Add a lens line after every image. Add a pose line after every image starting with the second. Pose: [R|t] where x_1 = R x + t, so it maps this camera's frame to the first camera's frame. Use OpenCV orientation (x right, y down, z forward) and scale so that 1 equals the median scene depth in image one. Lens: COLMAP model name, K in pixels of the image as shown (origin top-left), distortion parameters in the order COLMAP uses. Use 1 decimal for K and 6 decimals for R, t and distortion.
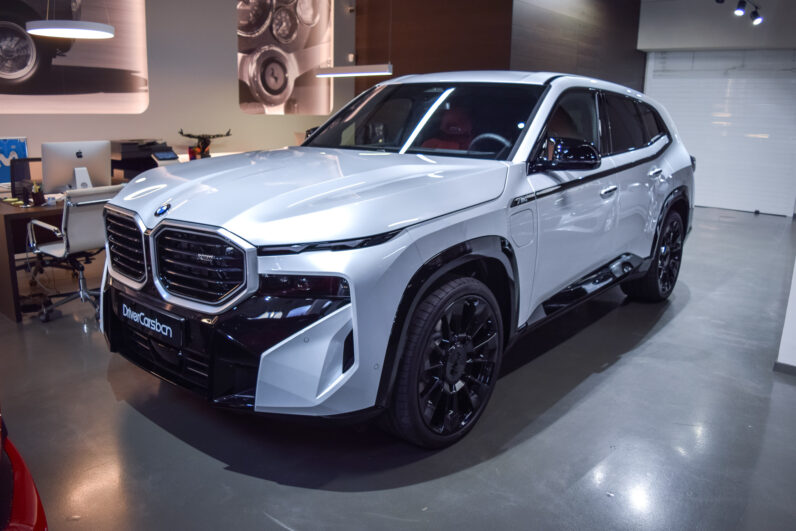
lens RADIAL K [[620.3, 0, 394.6], [0, 620.3, 261.8], [0, 0, 1]] dist [-0.111150, 0.051275]
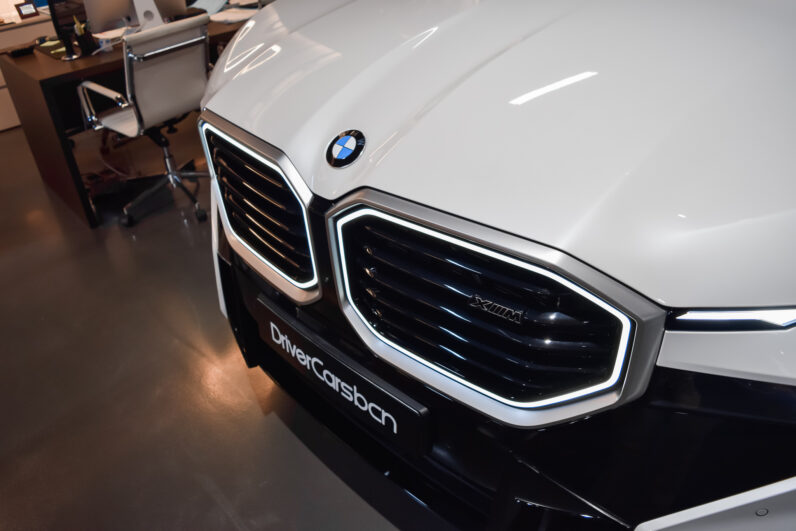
lens RADIAL K [[620.3, 0, 394.6], [0, 620.3, 261.8], [0, 0, 1]] dist [-0.111150, 0.051275]
pose [[0.991636, -0.005431, -0.128950, -0.182059], [0.050127, 0.936889, 0.346016, -0.097303], [0.118933, -0.349586, 0.929325, 0.362820]]
